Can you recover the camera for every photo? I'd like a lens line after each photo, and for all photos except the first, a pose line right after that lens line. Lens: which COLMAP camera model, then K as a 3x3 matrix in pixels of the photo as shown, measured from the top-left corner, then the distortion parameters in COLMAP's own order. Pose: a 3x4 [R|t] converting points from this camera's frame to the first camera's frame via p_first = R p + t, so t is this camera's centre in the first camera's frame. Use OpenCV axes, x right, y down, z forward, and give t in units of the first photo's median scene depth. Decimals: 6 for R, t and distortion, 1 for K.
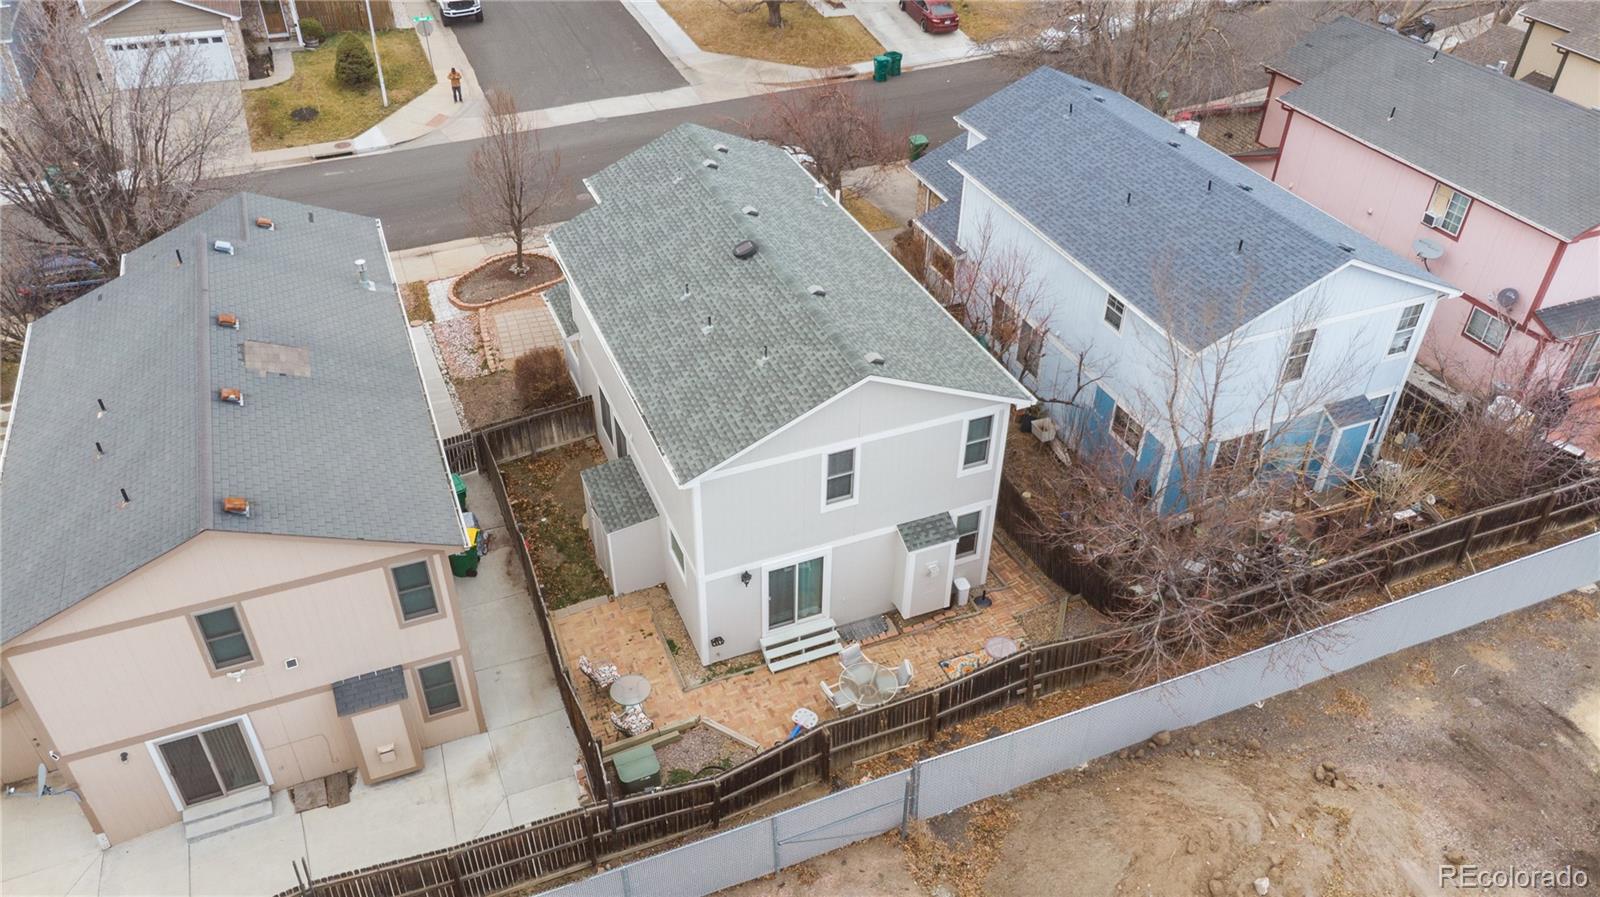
lens RADIAL K [[1190.1, 0, 800.0], [0, 1190.1, 448.5], [0, 0, 1]] dist [0.020807, 0.006413]
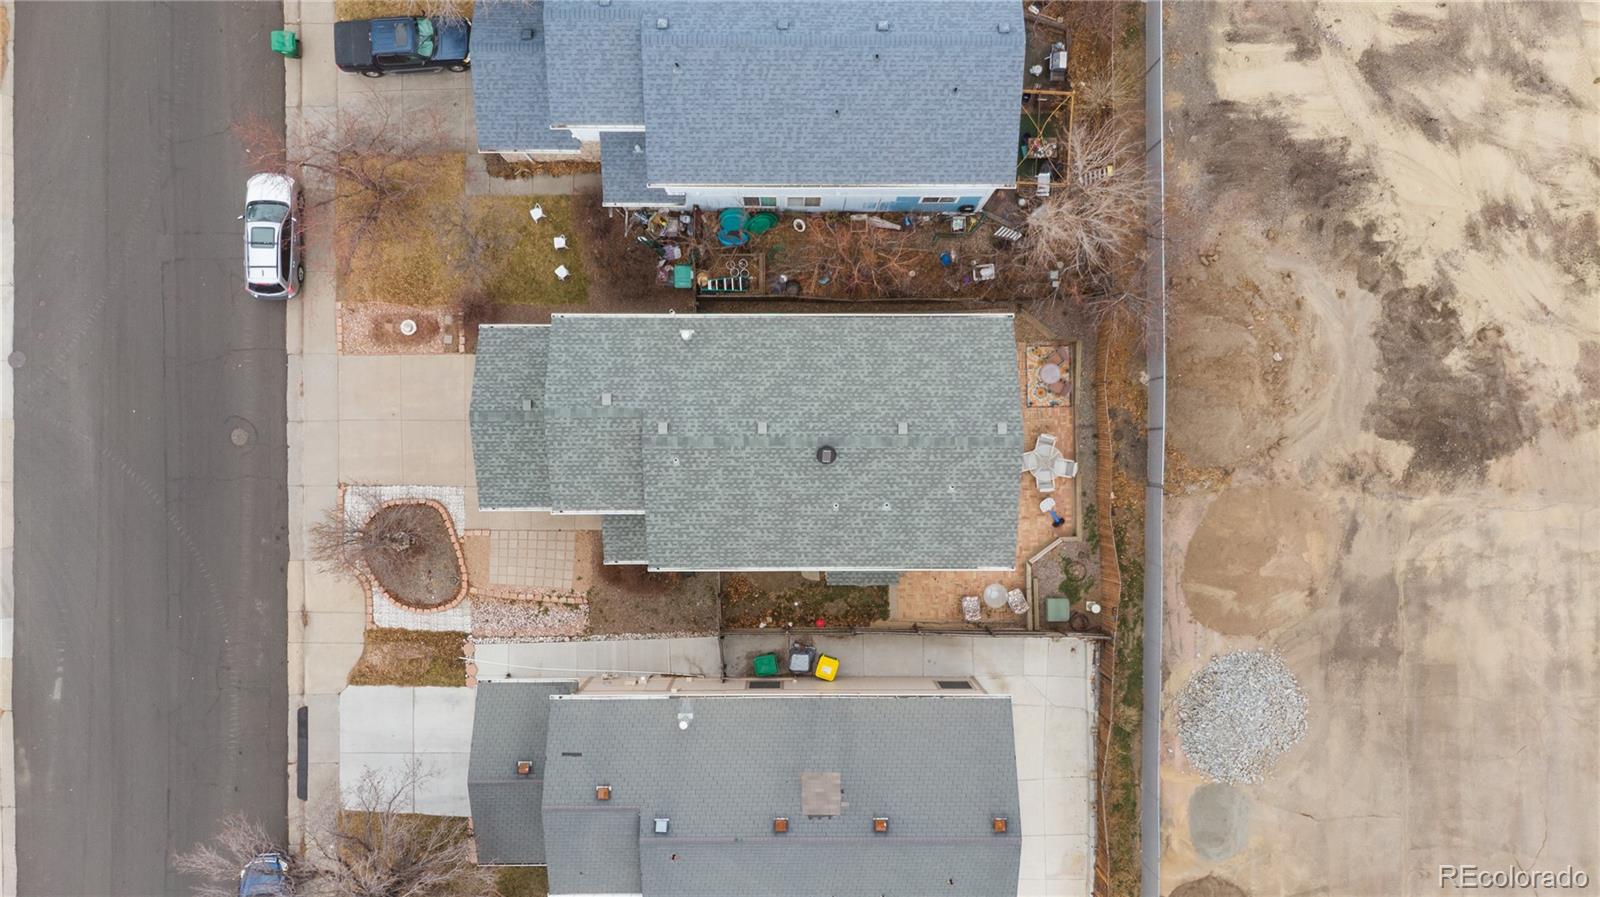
lens RADIAL K [[1190.1, 0, 800.0], [0, 1190.1, 448.5], [0, 0, 1]] dist [0.020807, 0.006413]
pose [[0.375824, -0.926690, -0.001334, -0.047999], [0.554163, 0.223589, 0.801818, -1.248237], [-0.742738, -0.302081, 0.597567, 0.245126]]
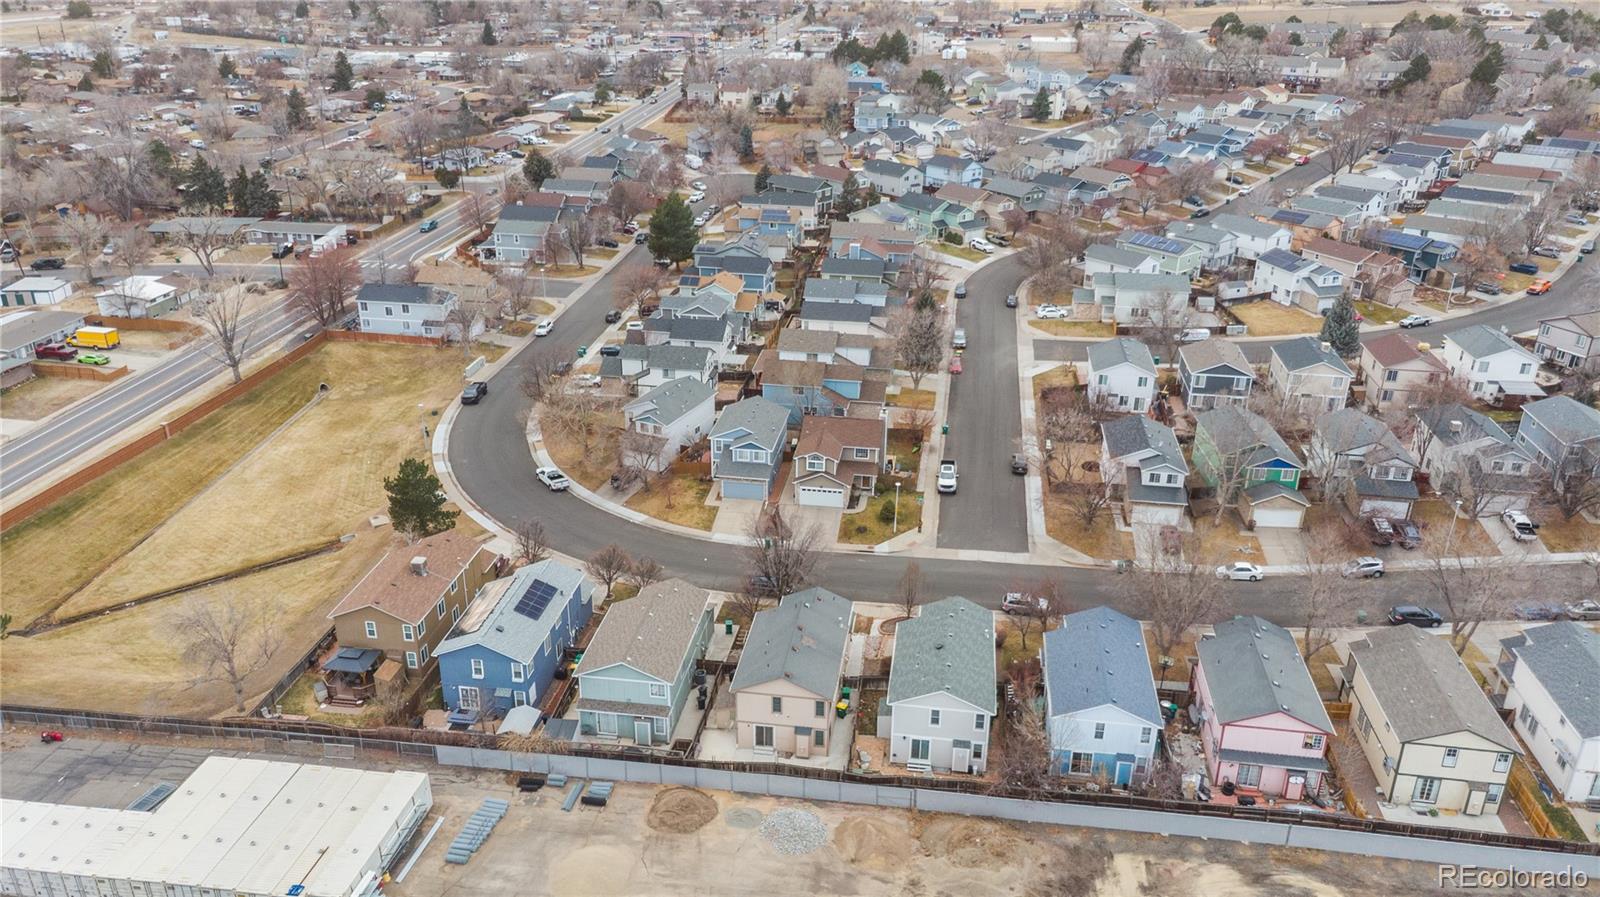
lens RADIAL K [[1190.1, 0, 800.0], [0, 1190.1, 448.5], [0, 0, 1]] dist [0.020807, 0.006413]
pose [[0.862436, 0.202913, -0.463715, 1.078200], [-0.304525, 0.939786, -0.155135, -0.051685], [0.404313, 0.275007, 0.872297, -2.293330]]
